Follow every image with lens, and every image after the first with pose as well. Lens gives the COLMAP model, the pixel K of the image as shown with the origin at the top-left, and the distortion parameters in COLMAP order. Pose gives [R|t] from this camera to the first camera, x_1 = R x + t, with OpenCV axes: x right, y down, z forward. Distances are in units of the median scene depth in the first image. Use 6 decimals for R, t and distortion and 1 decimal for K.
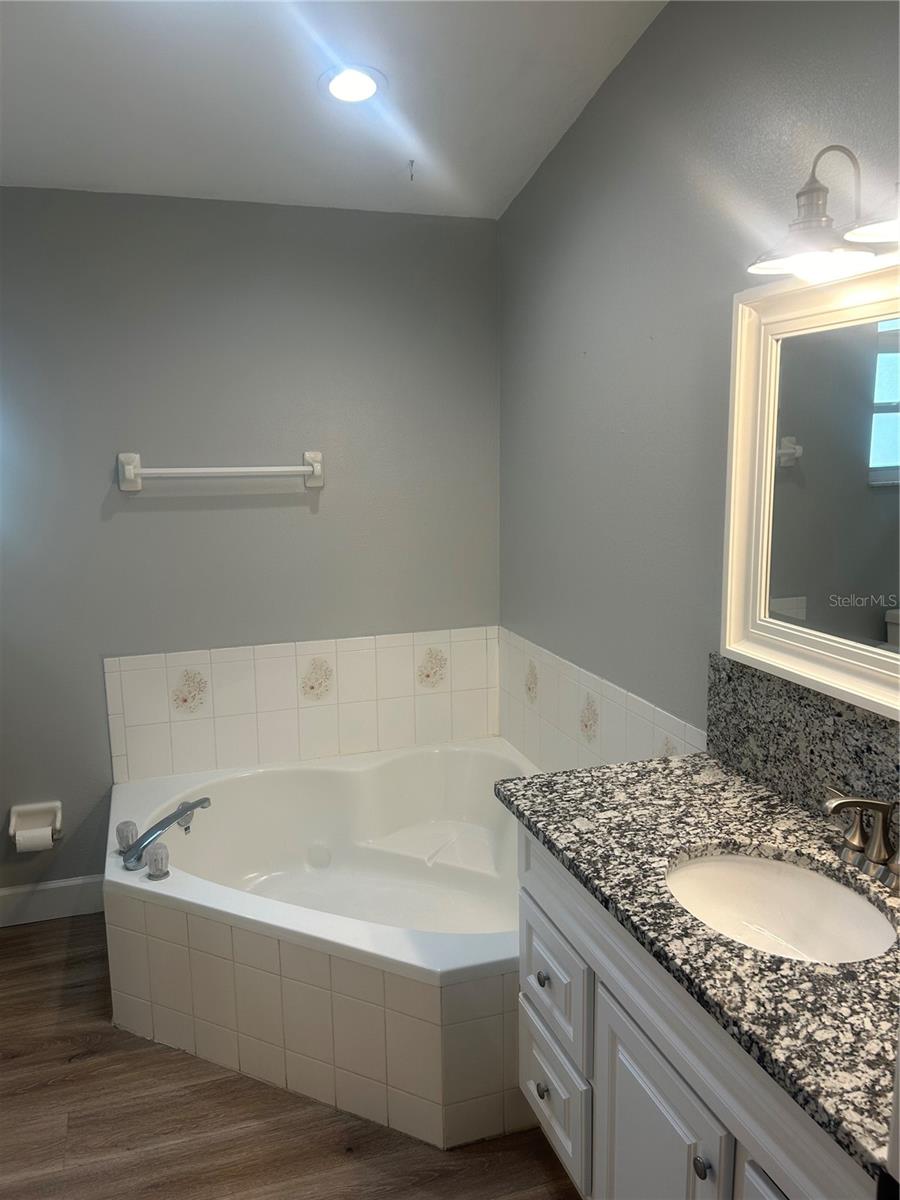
lens RADIAL K [[918.7, 0, 440.9], [0, 918.7, 597.4], [0, 0, 1]] dist [0.068763, -0.073279]
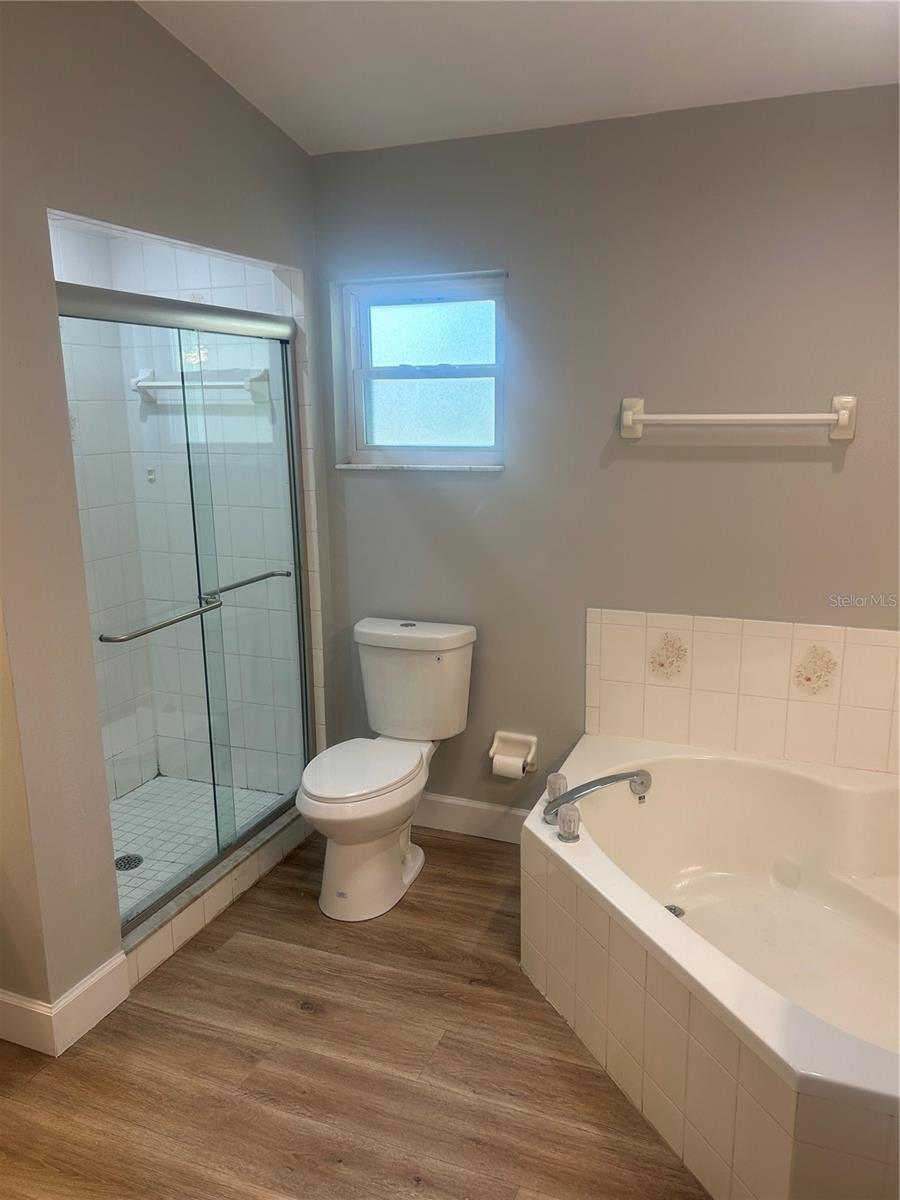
lens RADIAL K [[918.7, 0, 453.1], [0, 918.7, 599.8], [0, 0, 1]] dist [0.068763, -0.073279]
pose [[0.766147, 0.145192, -0.626049, 0.147843], [-0.108400, 0.989383, 0.096798, -0.023145], [0.633457, -0.006298, 0.773752, 0.152302]]
